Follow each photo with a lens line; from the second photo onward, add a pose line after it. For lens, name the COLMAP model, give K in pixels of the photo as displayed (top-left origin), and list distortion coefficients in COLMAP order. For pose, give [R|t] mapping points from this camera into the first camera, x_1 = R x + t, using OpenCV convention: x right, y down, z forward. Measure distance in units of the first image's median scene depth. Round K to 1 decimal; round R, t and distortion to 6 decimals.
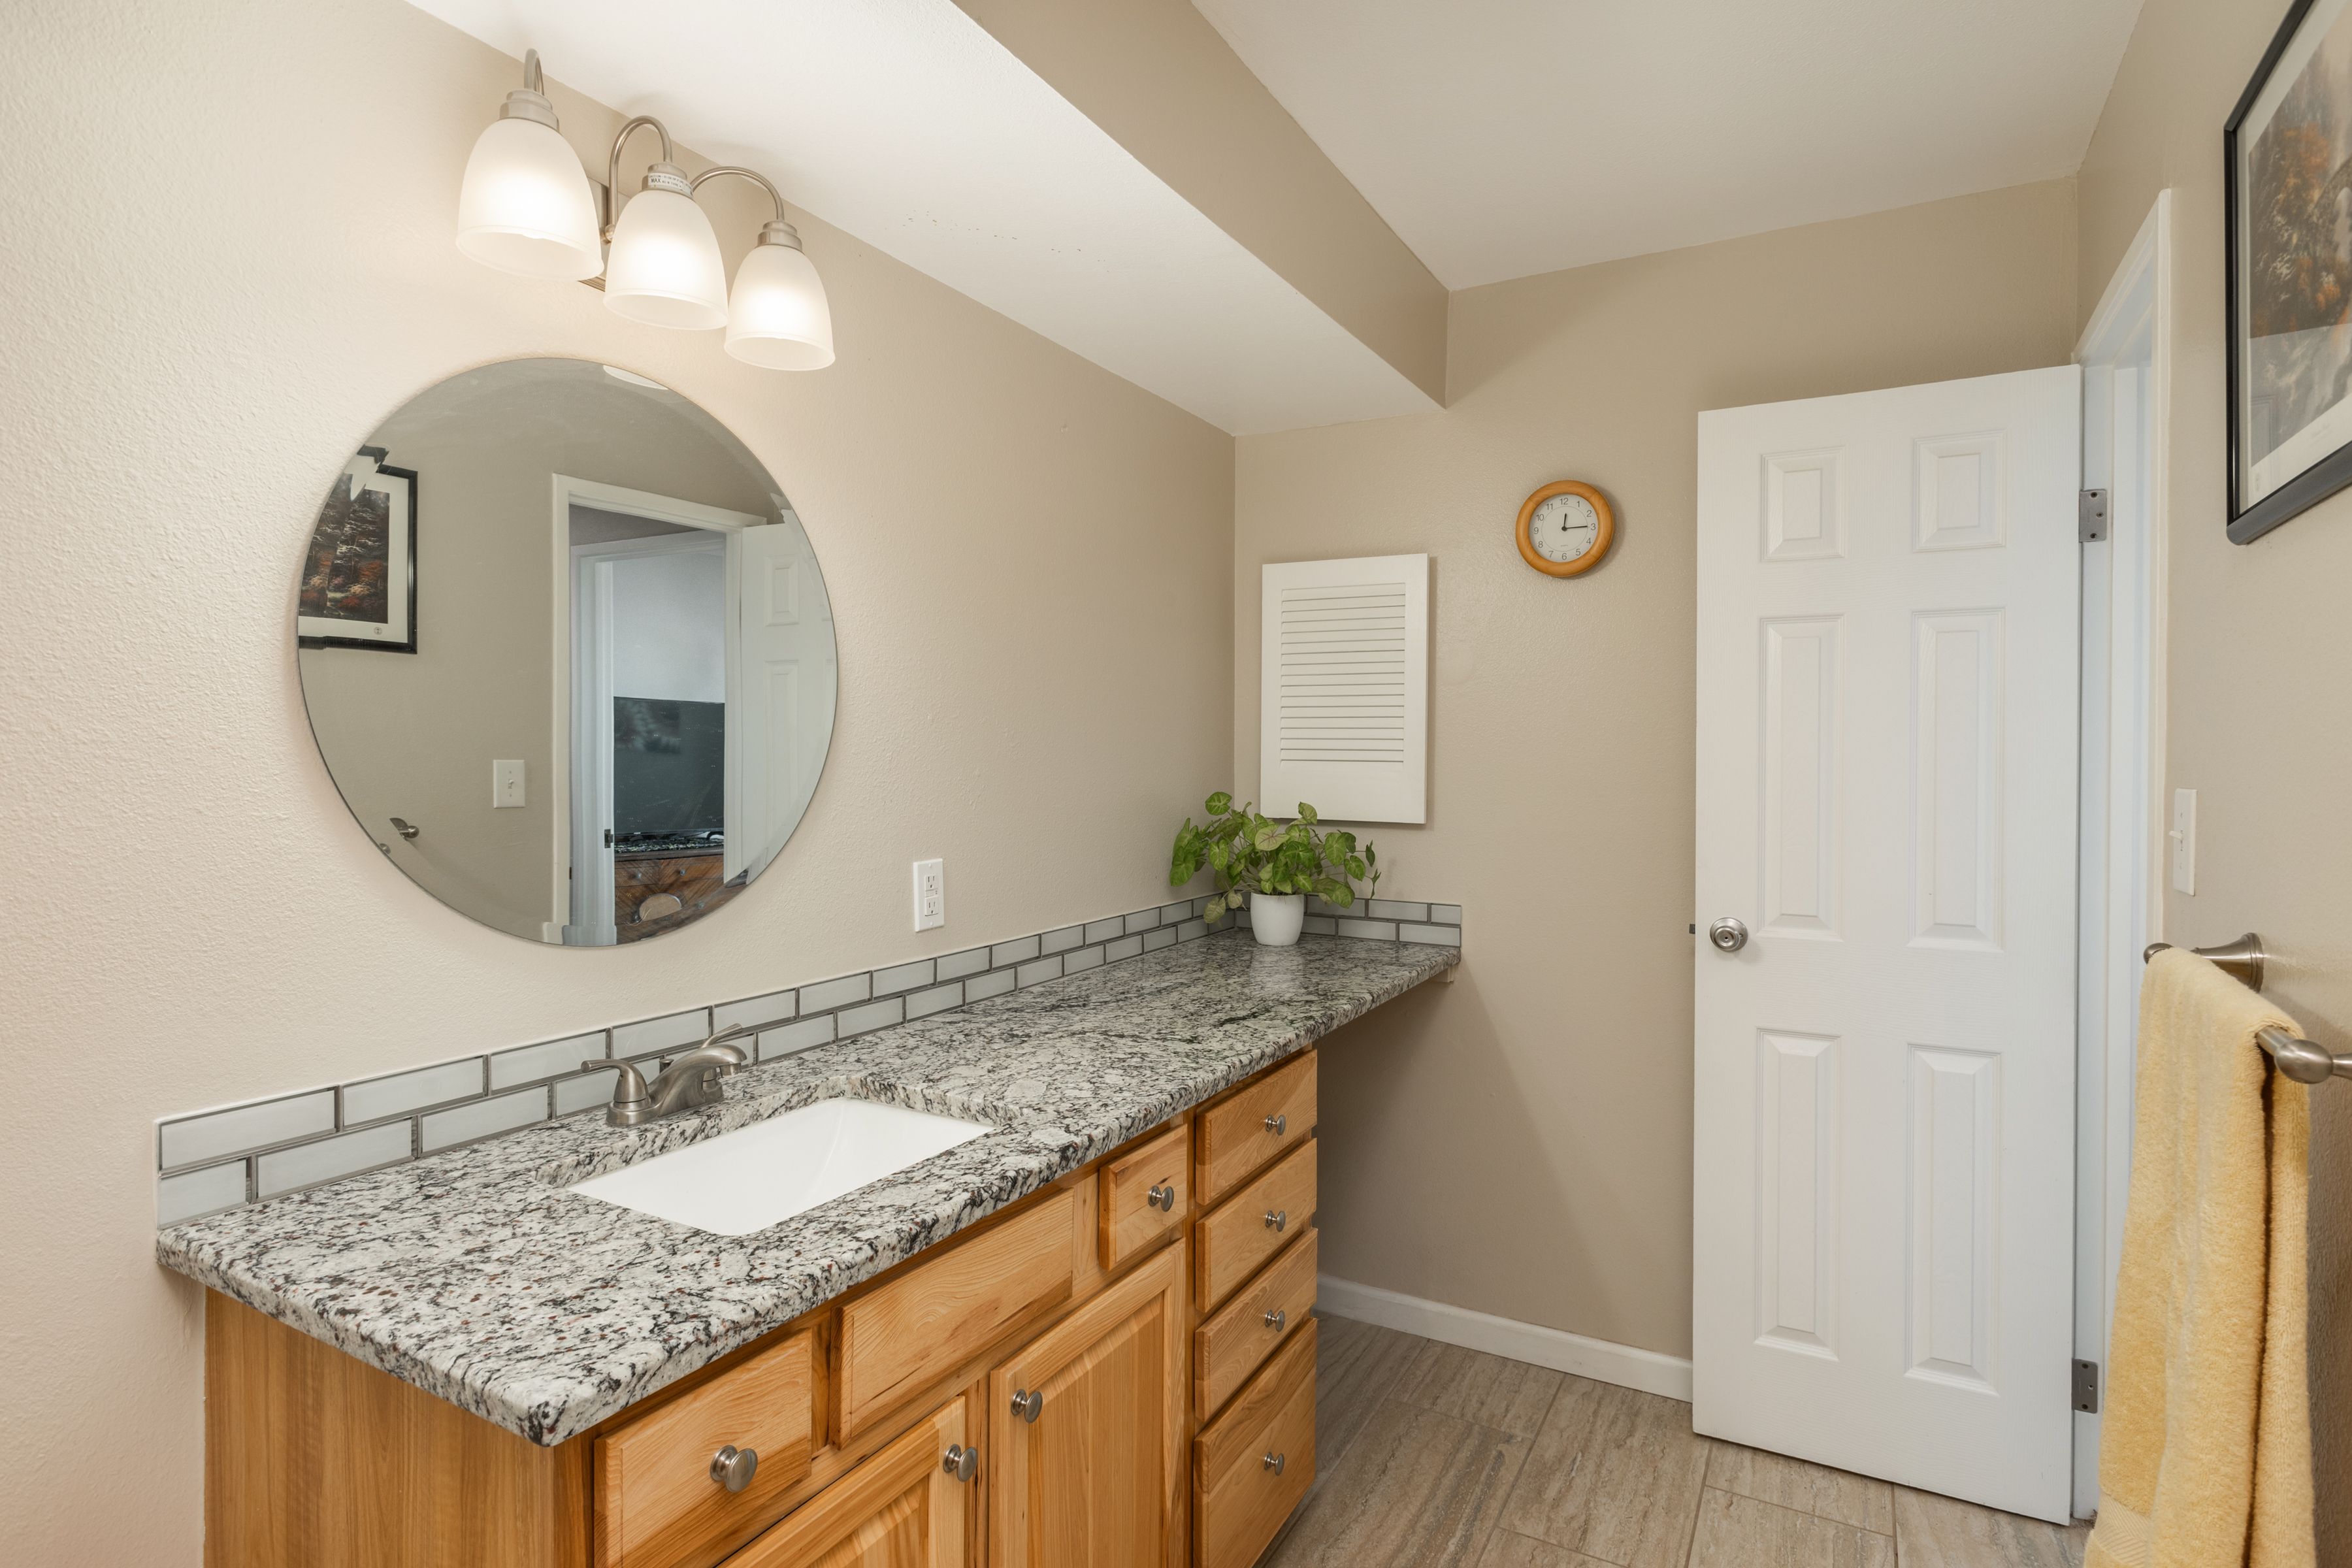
lens RADIAL K [[1217.1, 0, 1173.1], [0, 1217.1, 768.4], [0, 0, 1]] dist [-0.000969, -0.000117]
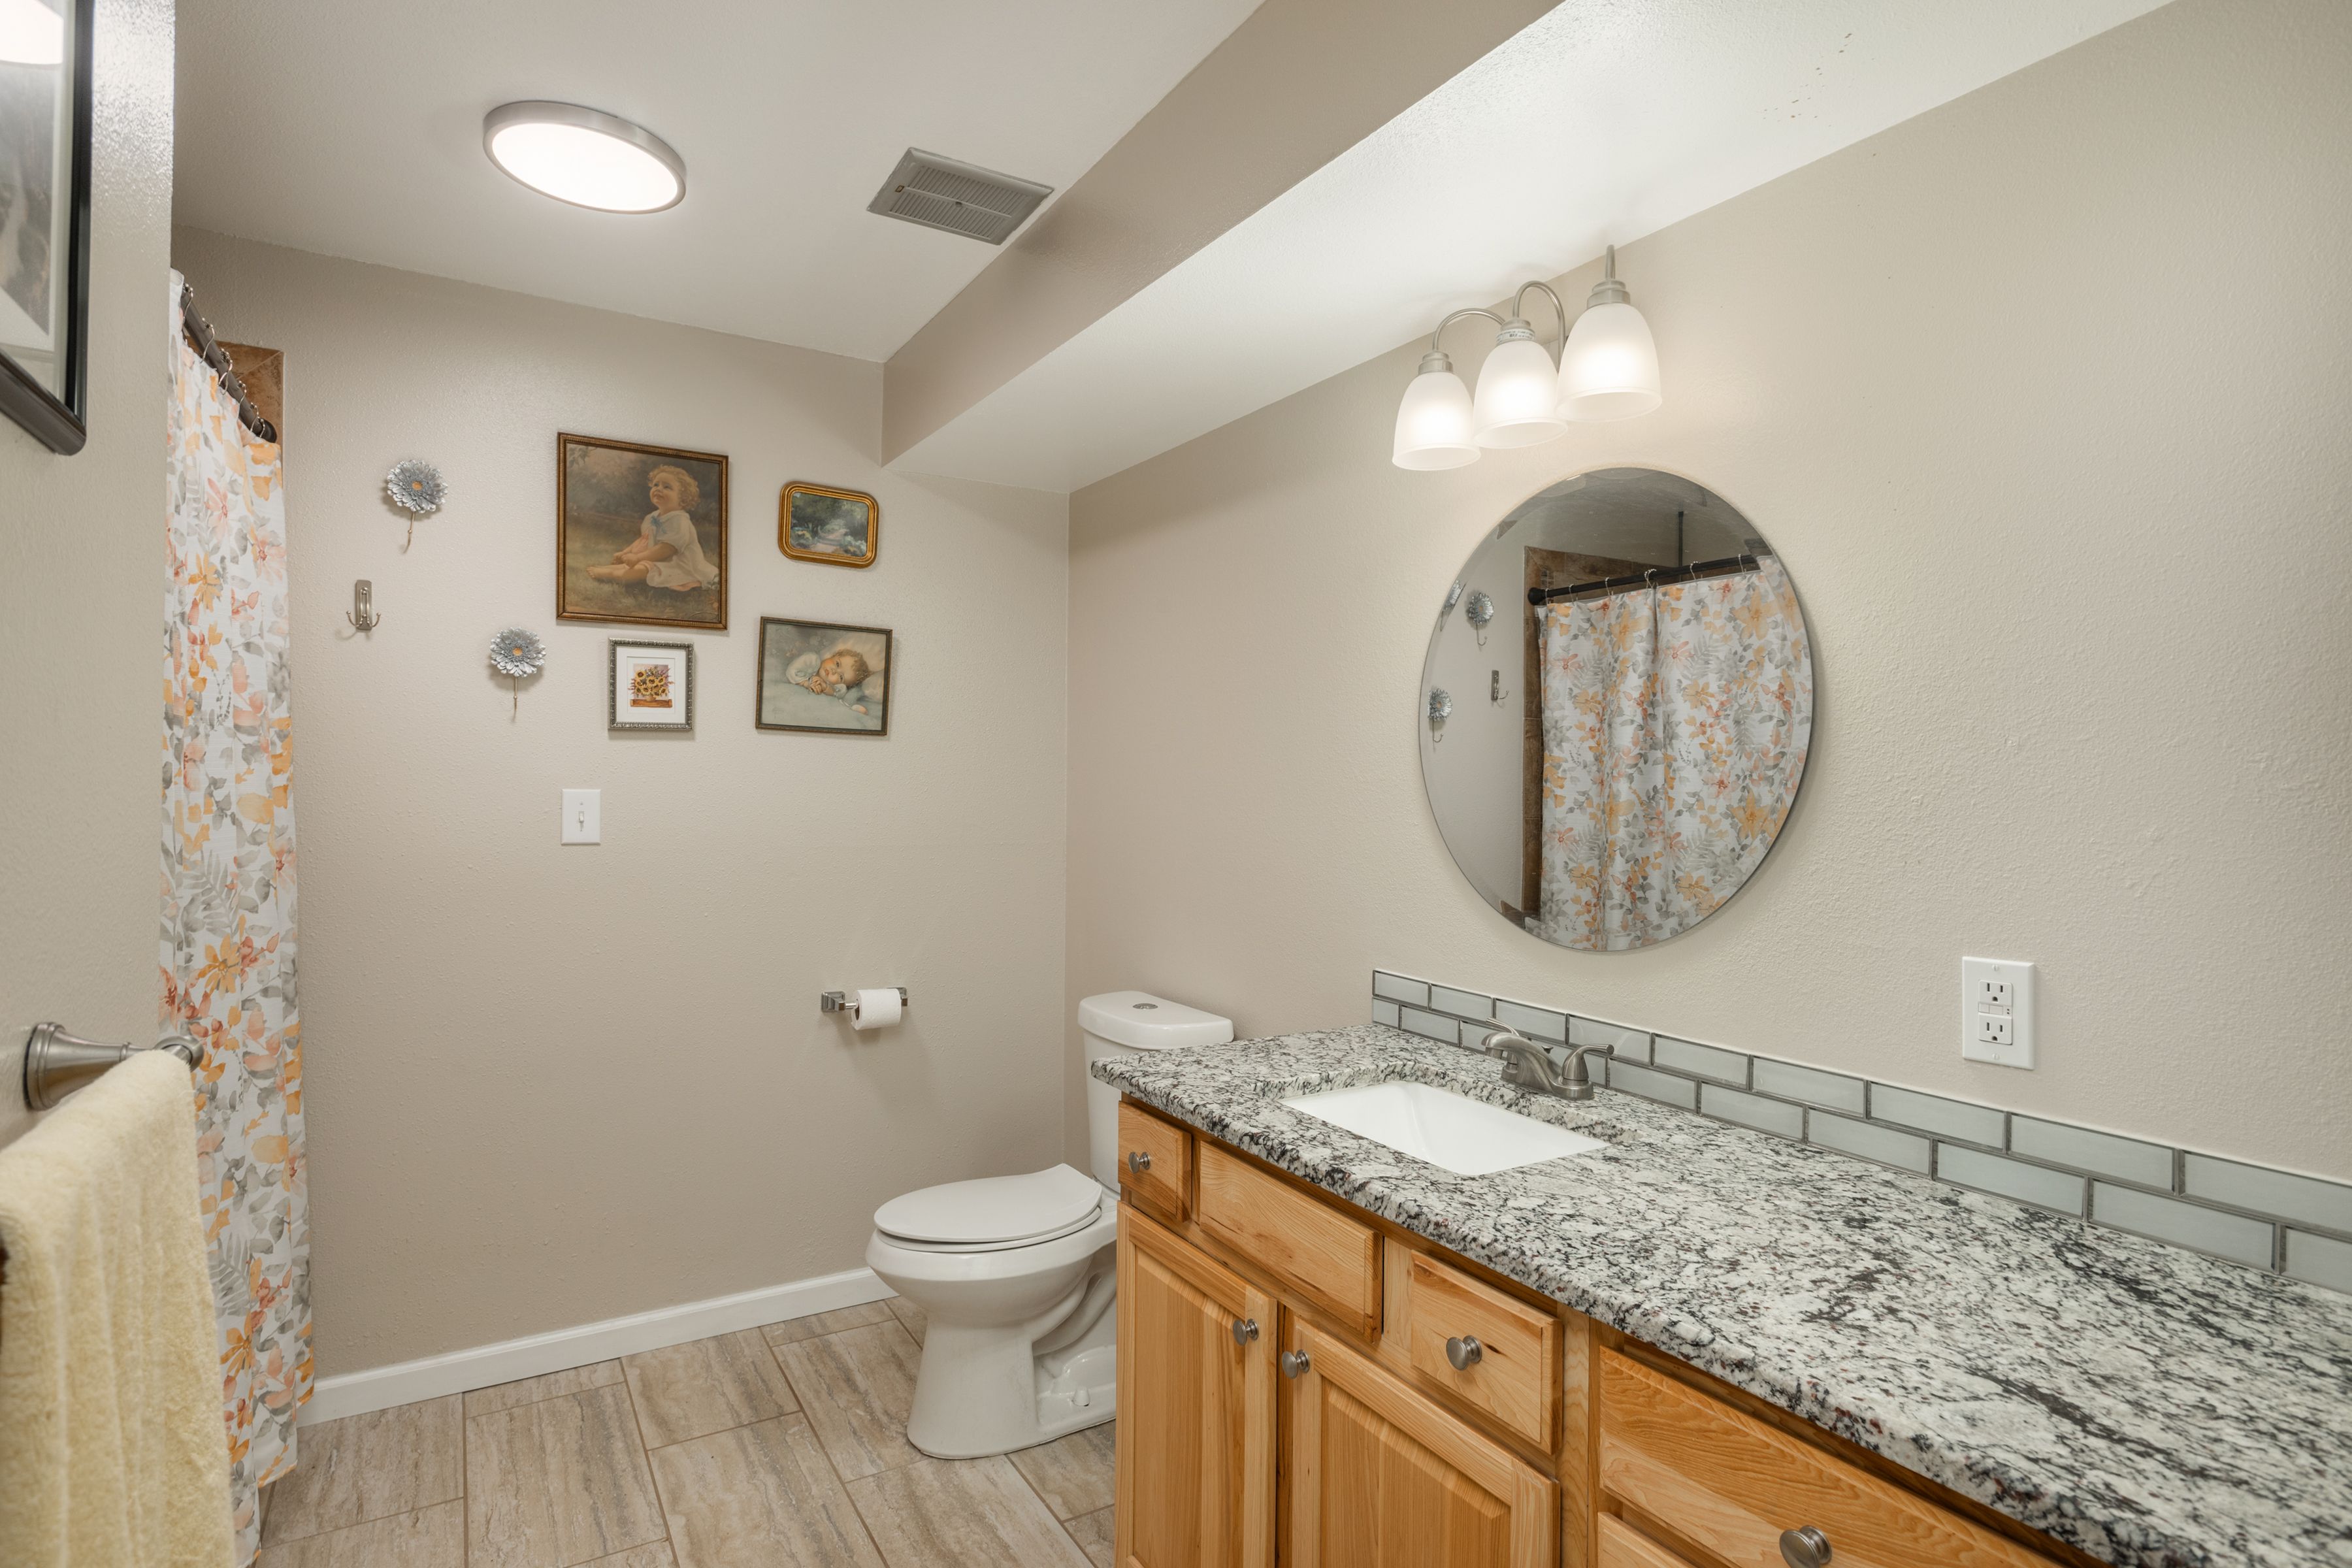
lens RADIAL K [[1217.1, 0, 1175.0], [0, 1217.1, 779.2], [0, 0, 1]] dist [-0.000969, -0.000117]
pose [[-0.507188, -0.008827, -0.861790, 0.885819], [-0.023765, 0.999711, 0.003747, -0.020686], [0.861508, 0.022380, -0.507251, 1.415473]]
